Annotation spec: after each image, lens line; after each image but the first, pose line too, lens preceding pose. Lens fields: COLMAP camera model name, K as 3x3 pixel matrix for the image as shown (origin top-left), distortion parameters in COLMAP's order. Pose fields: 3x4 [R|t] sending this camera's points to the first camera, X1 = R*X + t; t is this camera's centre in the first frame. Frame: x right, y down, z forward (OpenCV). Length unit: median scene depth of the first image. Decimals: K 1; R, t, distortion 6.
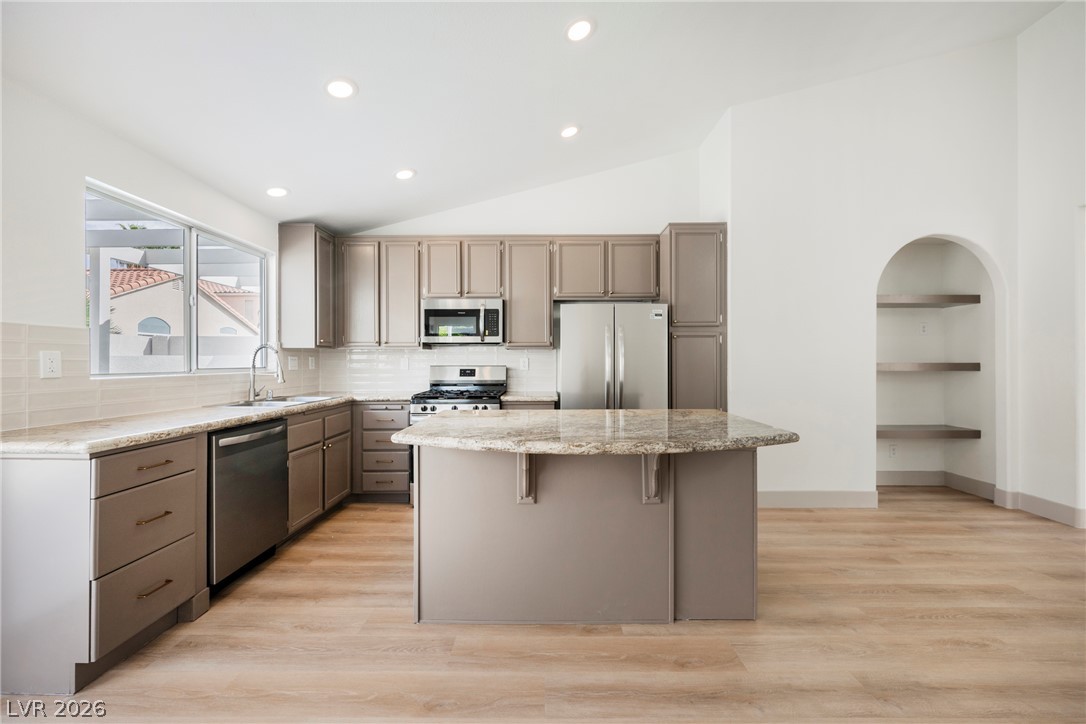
lens RADIAL K [[422.0, 0, 546.0], [0, 422.0, 362.5], [0, 0, 1]] dist [-0.002676, 0.000154]
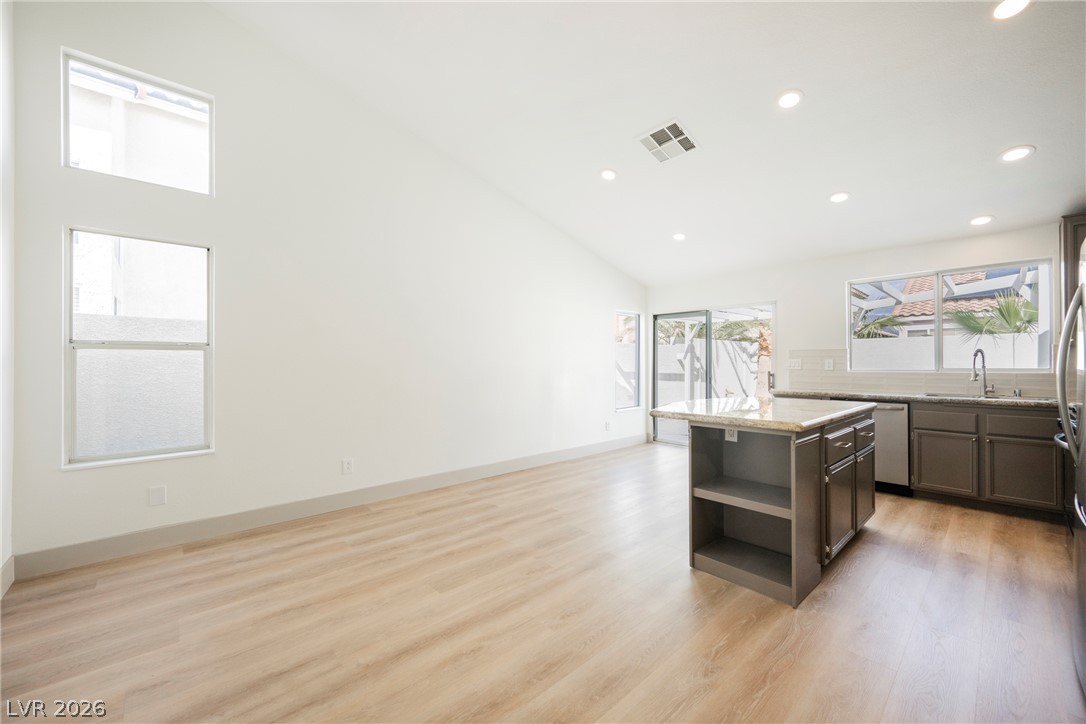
lens RADIAL K [[422.0, 0, 543.0], [0, 422.0, 363.1], [0, 0, 1]] dist [-0.002676, 0.000154]
pose [[-0.741483, -0.001392, -0.670970, 0.941114], [0.000757, 0.999995, -0.002911, 0.000554], [0.670971, -0.002666, -0.741478, 0.921115]]
